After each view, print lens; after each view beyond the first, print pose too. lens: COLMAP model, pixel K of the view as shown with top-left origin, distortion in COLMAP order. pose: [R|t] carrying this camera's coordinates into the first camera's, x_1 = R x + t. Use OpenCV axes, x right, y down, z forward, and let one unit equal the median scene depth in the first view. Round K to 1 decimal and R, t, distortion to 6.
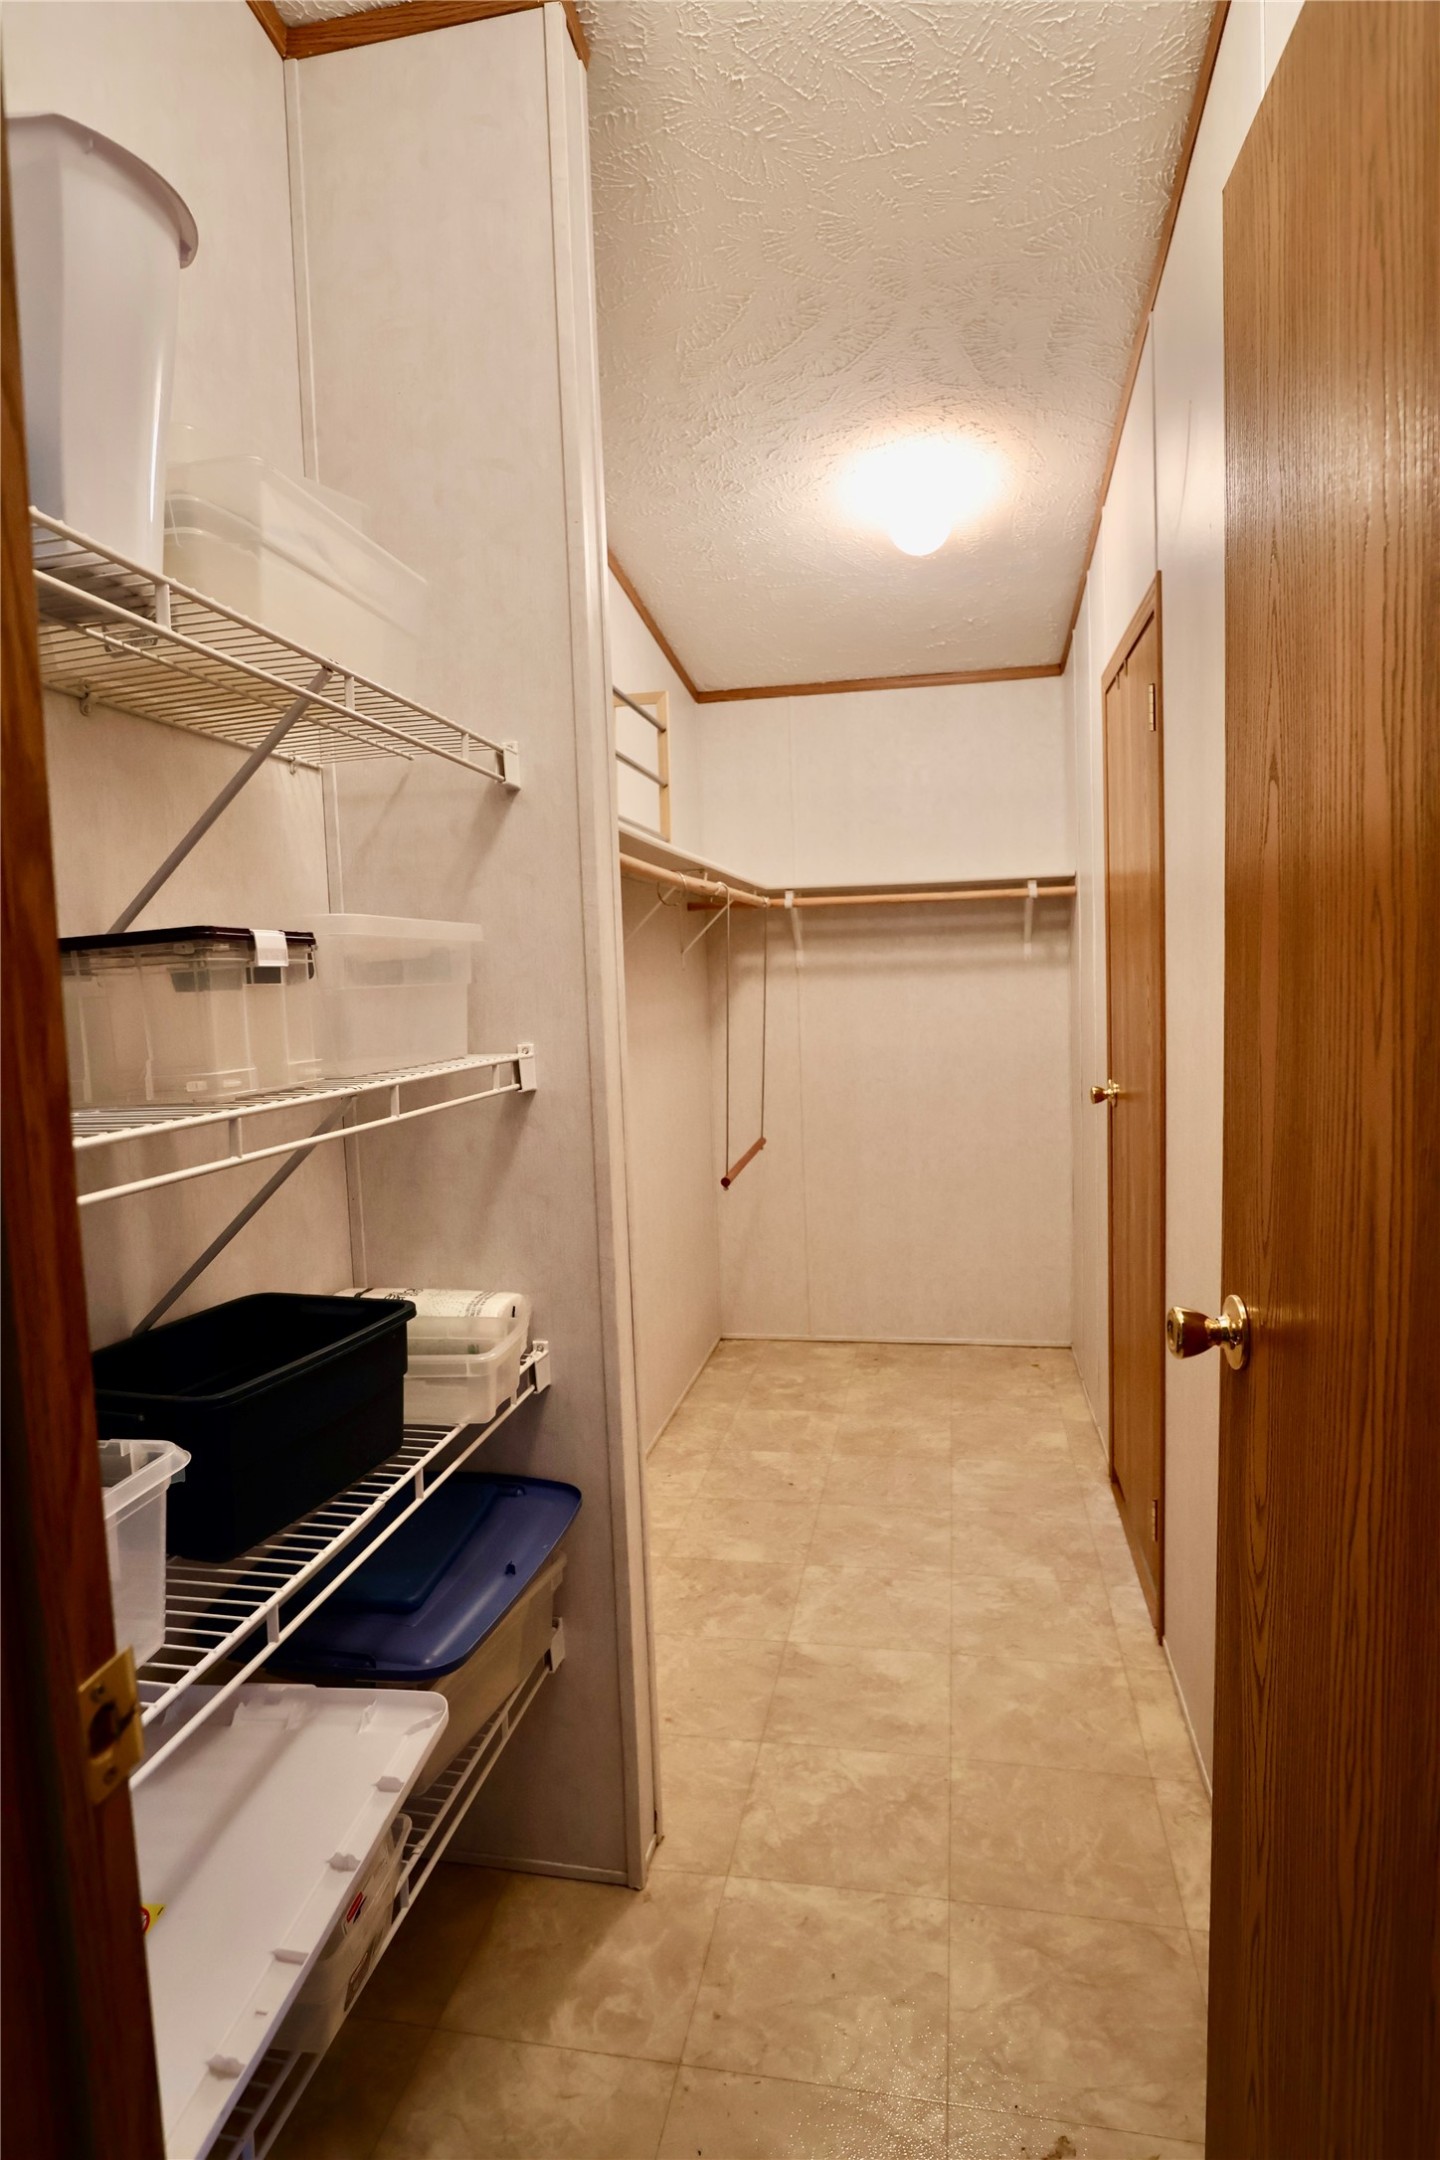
lens RADIAL K [[1174.0, 0, 720.0], [0, 1174.0, 1080.0], [0, 0, 1]] dist [-0.043030, 0.014116]
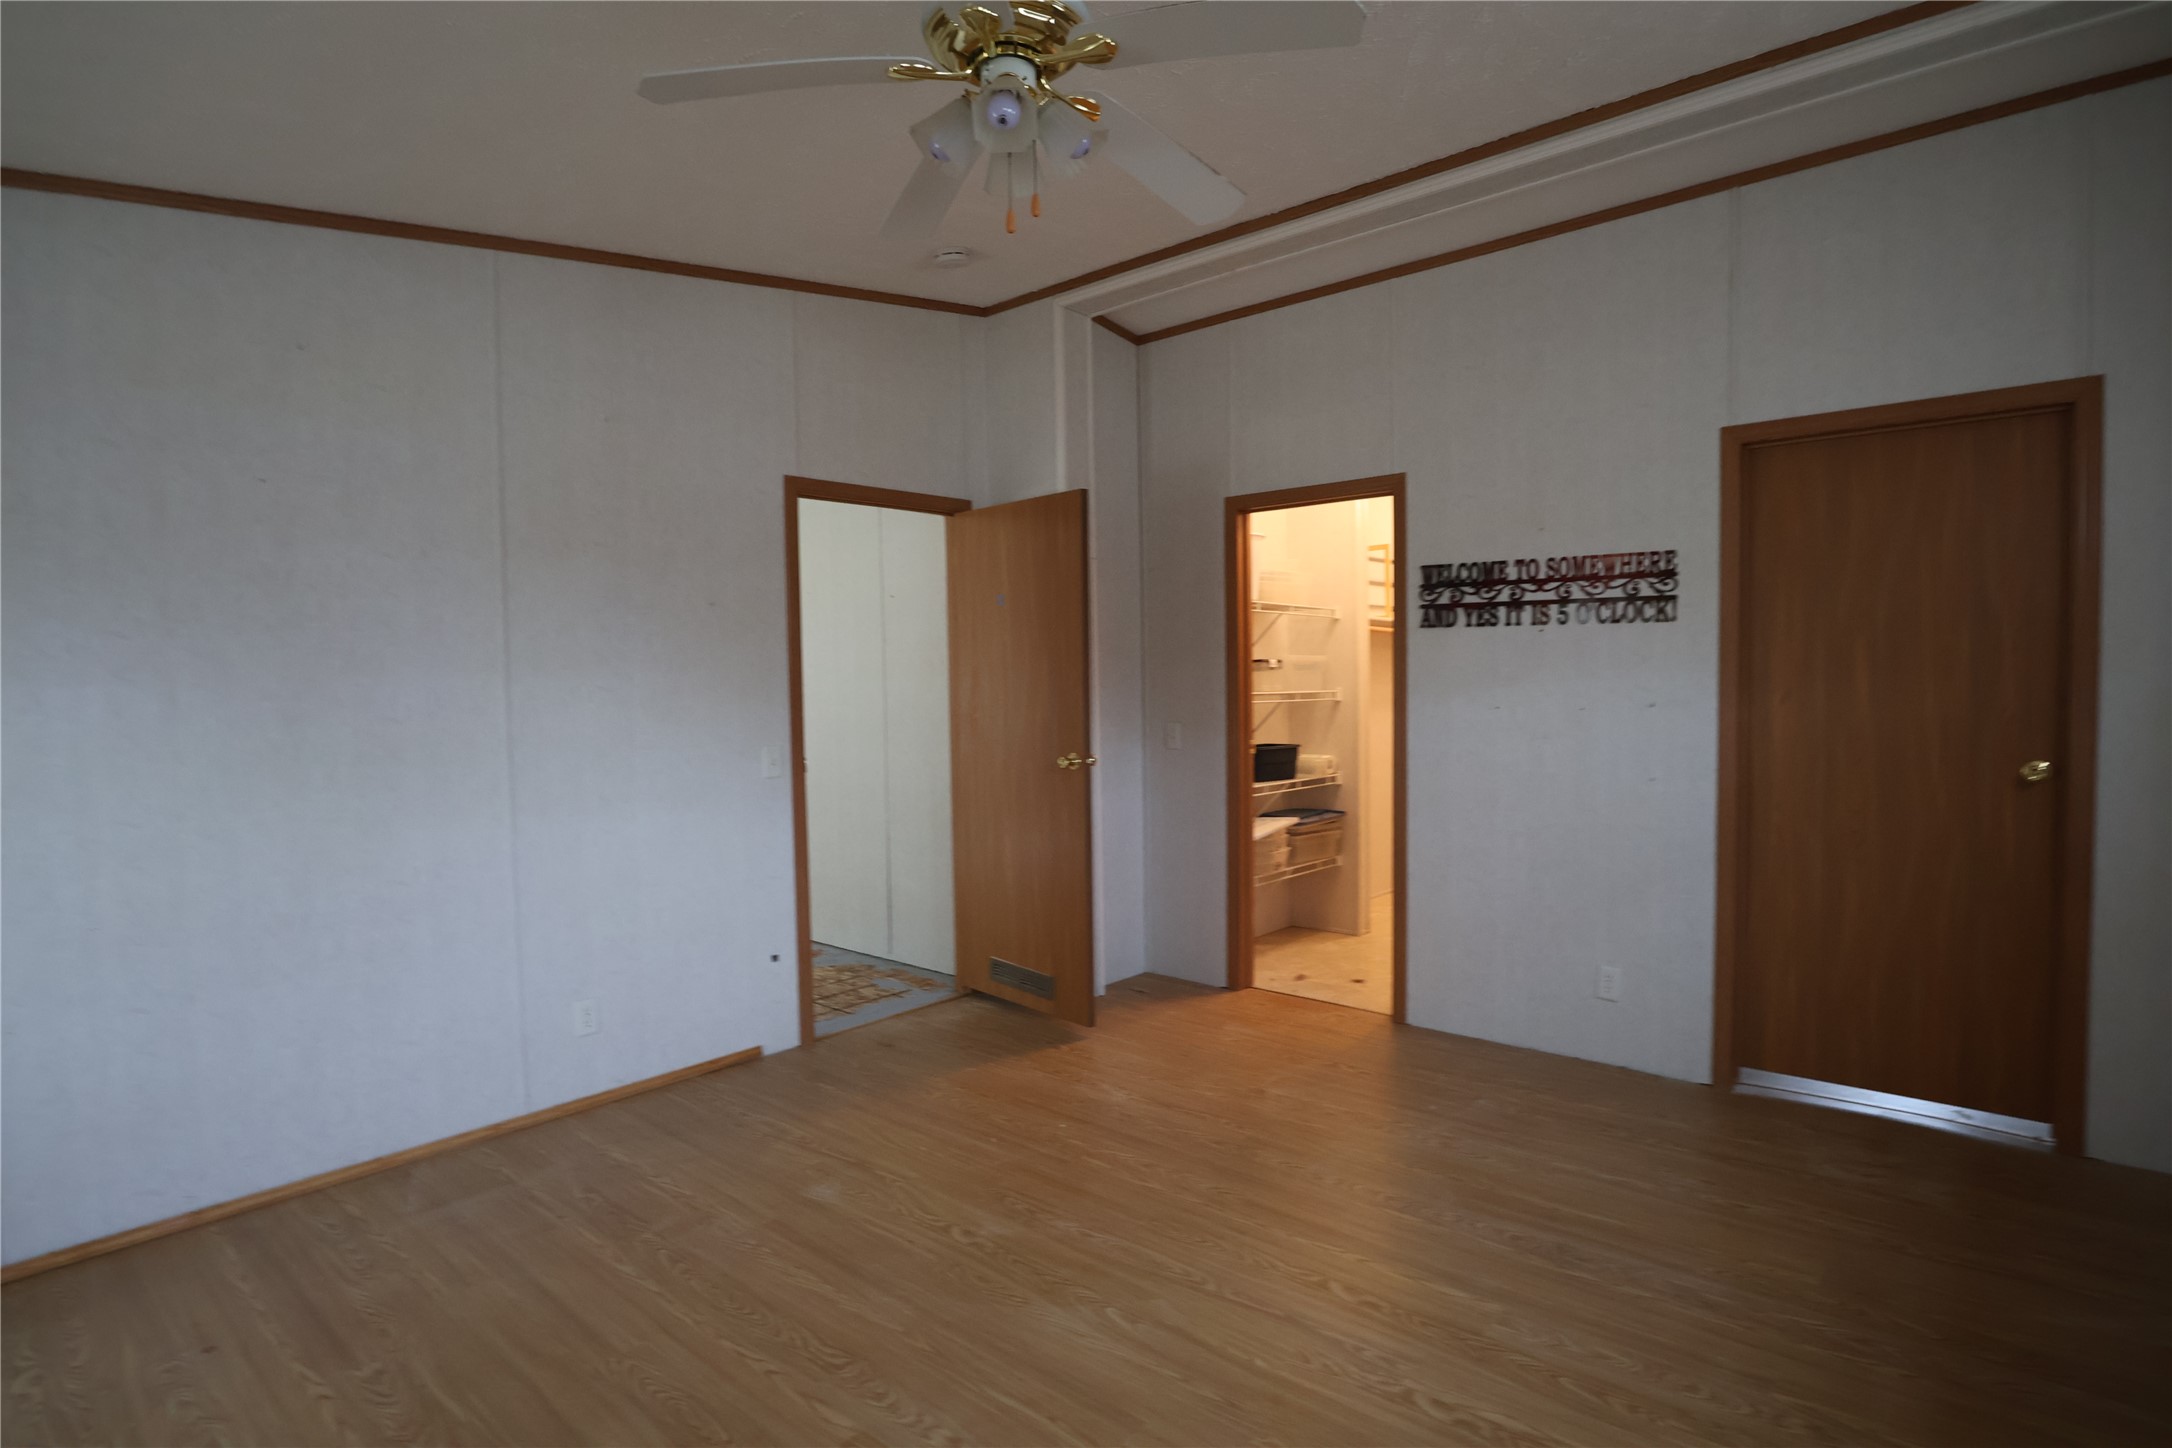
lens RADIAL K [[1101.7, 0, 1088.2], [0, 1101.7, 723.5], [0, 0, 1]] dist [-0.045610, 0.010219]
pose [[0.859828, 0.046652, -0.508449, 0.936756], [-0.059103, 0.998217, -0.008358, 0.158717], [0.507152, 0.037238, 0.861052, -2.408363]]
